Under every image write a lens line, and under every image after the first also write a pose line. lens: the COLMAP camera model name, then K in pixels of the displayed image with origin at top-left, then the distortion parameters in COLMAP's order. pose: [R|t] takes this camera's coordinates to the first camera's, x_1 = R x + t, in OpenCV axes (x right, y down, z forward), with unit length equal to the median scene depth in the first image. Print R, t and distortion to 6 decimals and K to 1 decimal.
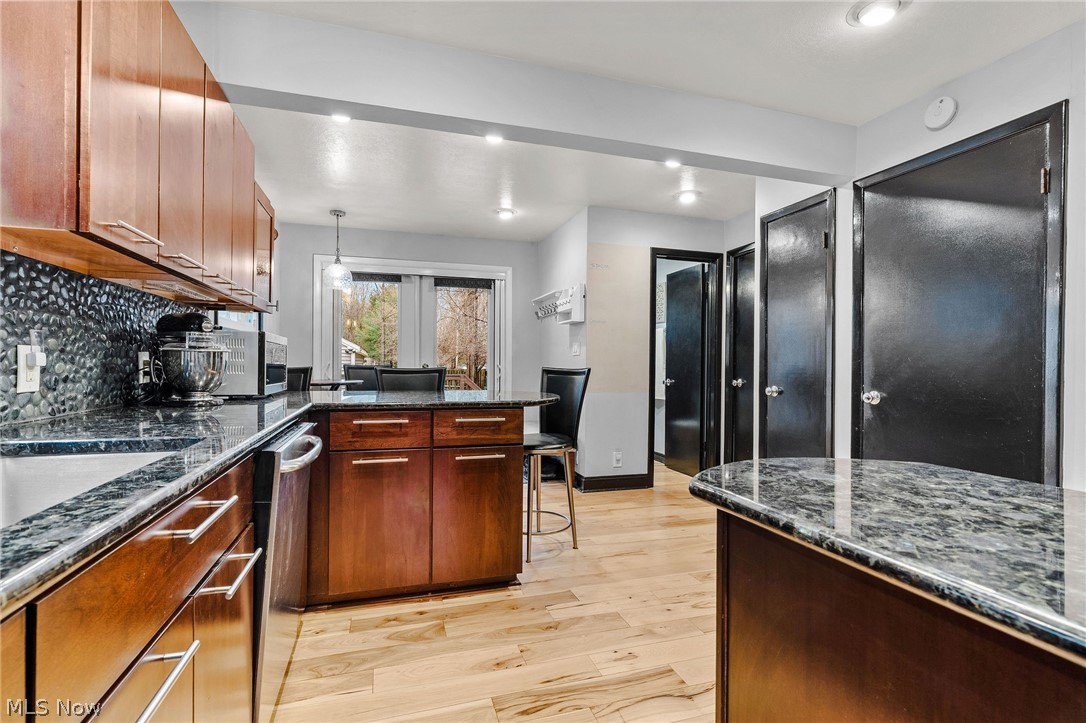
lens RADIAL K [[495.4, 0, 540.3], [0, 495.4, 361.0], [0, 0, 1]] dist [-0.003596, 0.001365]
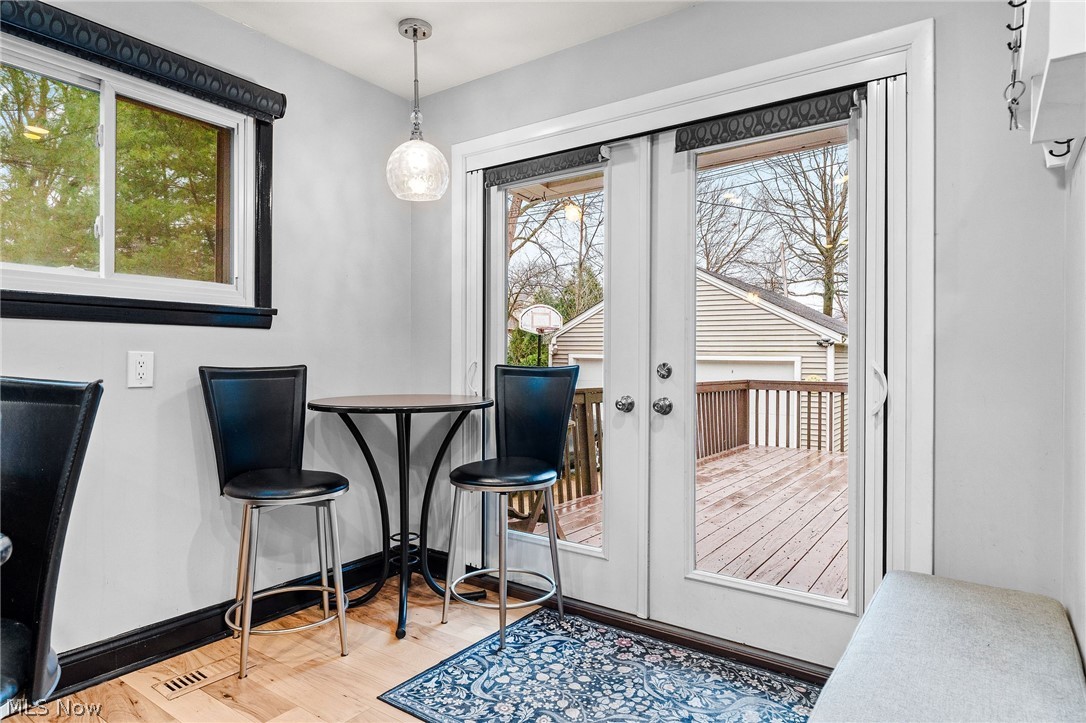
lens RADIAL K [[620.0, 0, 540.2], [0, 620.0, 358.6], [0, 0, 1]] dist [0.002080, 0.000614]
pose [[0.595621, -0.000773, -0.803265, 0.093959], [0.000295, 1.000000, -0.000744, 0.002901], [0.803265, 0.000206, 0.595621, 0.624017]]
